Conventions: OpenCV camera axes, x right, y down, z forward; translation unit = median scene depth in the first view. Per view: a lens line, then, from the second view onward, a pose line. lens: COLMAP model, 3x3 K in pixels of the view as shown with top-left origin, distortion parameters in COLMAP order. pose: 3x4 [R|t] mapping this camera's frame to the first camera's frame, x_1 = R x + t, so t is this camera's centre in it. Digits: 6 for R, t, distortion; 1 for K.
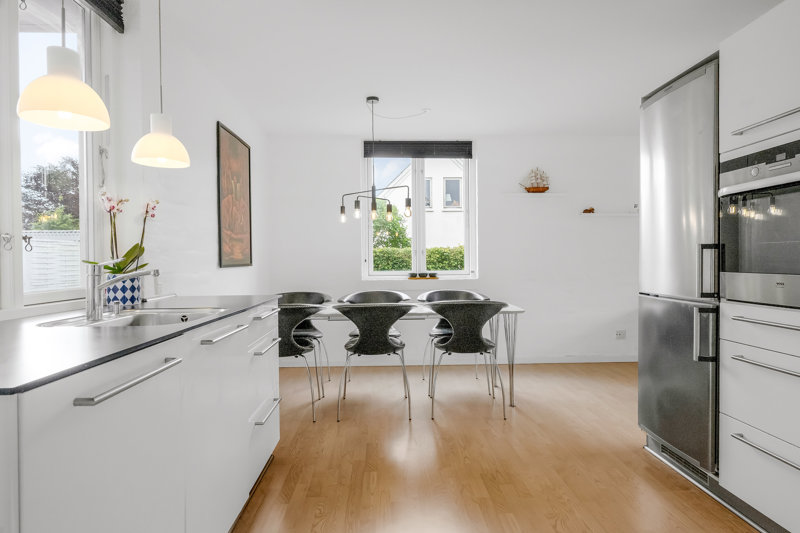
lens RADIAL K [[449.8, 0, 400.0], [0, 449.8, 266.5], [0, 0, 1]] dist [-0.004185, -0.001520]
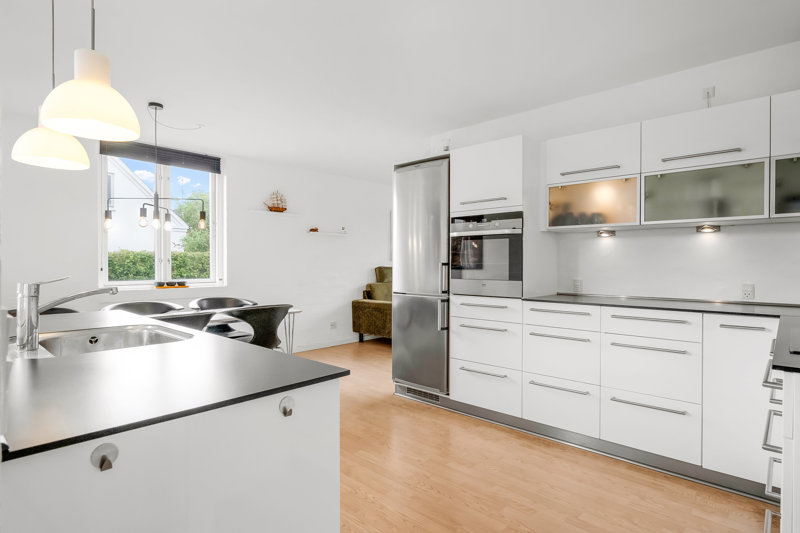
lens RADIAL K [[427.4, 0, 400.0], [0, 427.4, 266.5], [0, 0, 1]] dist [0.002987, -0.000401]
pose [[0.704439, 0.003716, 0.709755, -0.396701], [0.003345, 0.999958, -0.008555, -0.014086], [-0.709757, 0.008401, 0.704397, -0.032704]]
